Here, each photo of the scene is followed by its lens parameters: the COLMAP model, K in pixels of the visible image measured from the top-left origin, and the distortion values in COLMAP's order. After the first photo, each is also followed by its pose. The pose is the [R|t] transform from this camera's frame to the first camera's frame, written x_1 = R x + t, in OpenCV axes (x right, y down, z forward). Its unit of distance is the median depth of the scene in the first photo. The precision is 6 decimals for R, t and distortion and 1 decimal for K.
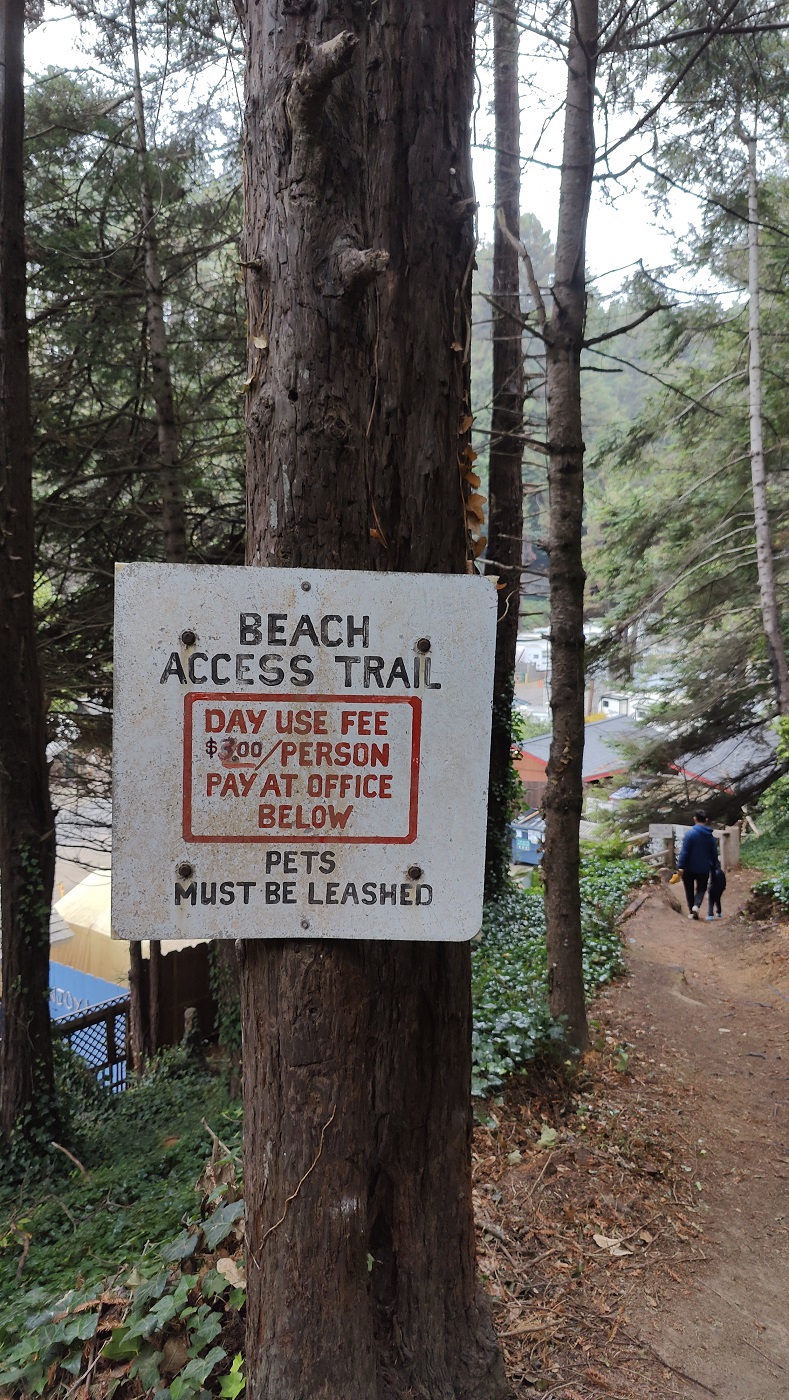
lens RADIAL K [[978.3, 0, 387.9], [0, 978.3, 698.1], [0, 0, 1]] dist [0.015622, -0.002797]
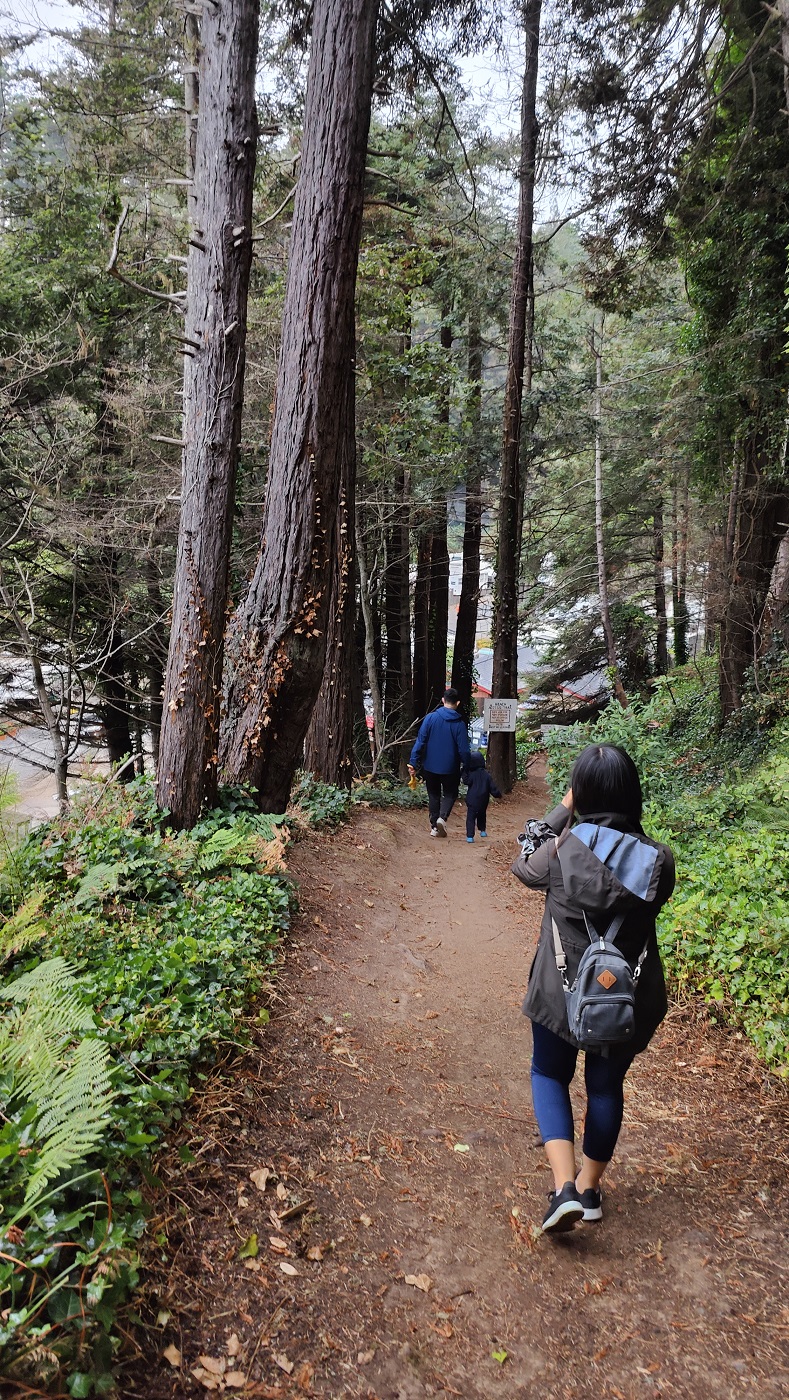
lens RADIAL K [[978.3, 0, 386.3], [0, 978.3, 662.4], [0, 0, 1]] dist [0.015622, -0.002797]
pose [[0.995509, -0.003604, 0.094595, -0.161485], [-0.002117, 0.998177, 0.060312, -0.080977], [-0.094640, -0.060241, 0.993687, -0.658045]]
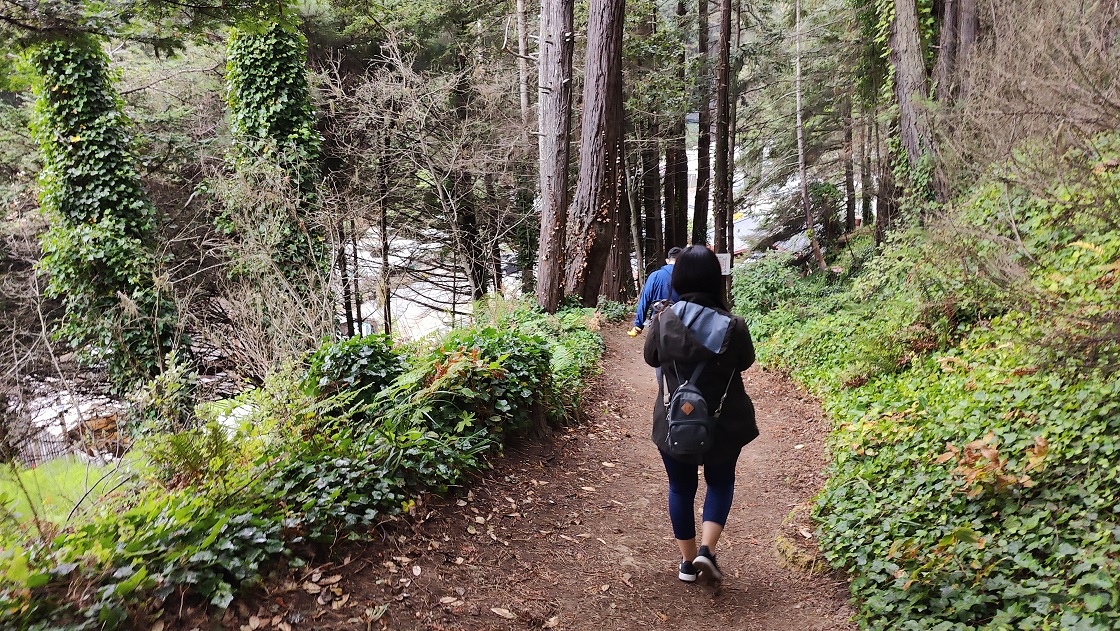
lens RADIAL K [[782.6, 0, 561.8], [0, 782.6, 306.9], [0, 0, 1]] dist [0.015622, -0.002797]
pose [[0.999063, -0.039894, -0.016762, -0.179704], [0.041965, 0.987733, 0.150409, -0.095067], [0.010556, -0.150972, 0.988482, -0.876051]]
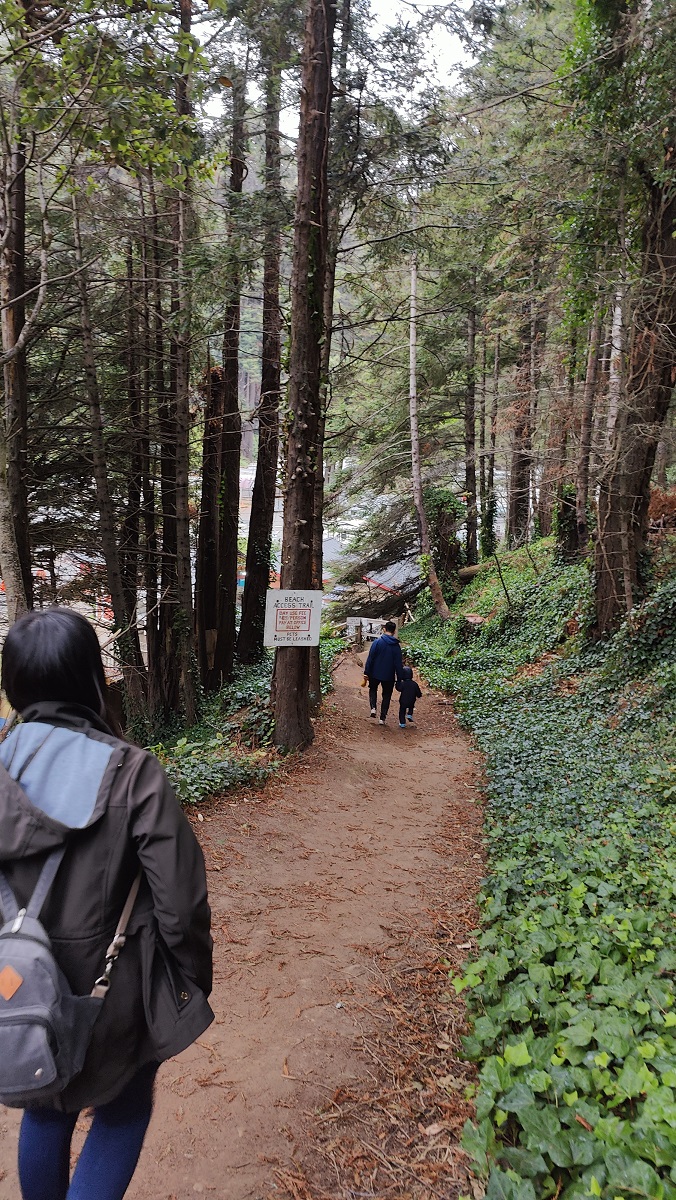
lens RADIAL K [[836.2, 0, 336.0], [0, 836.2, 598.9], [0, 0, 1]] dist [0.023342, -0.007322]
pose [[0.970174, -0.007463, 0.242295, -0.080267], [-0.019058, 0.994084, 0.106928, -0.046371], [-0.241660, -0.108357, 0.964292, -0.307200]]
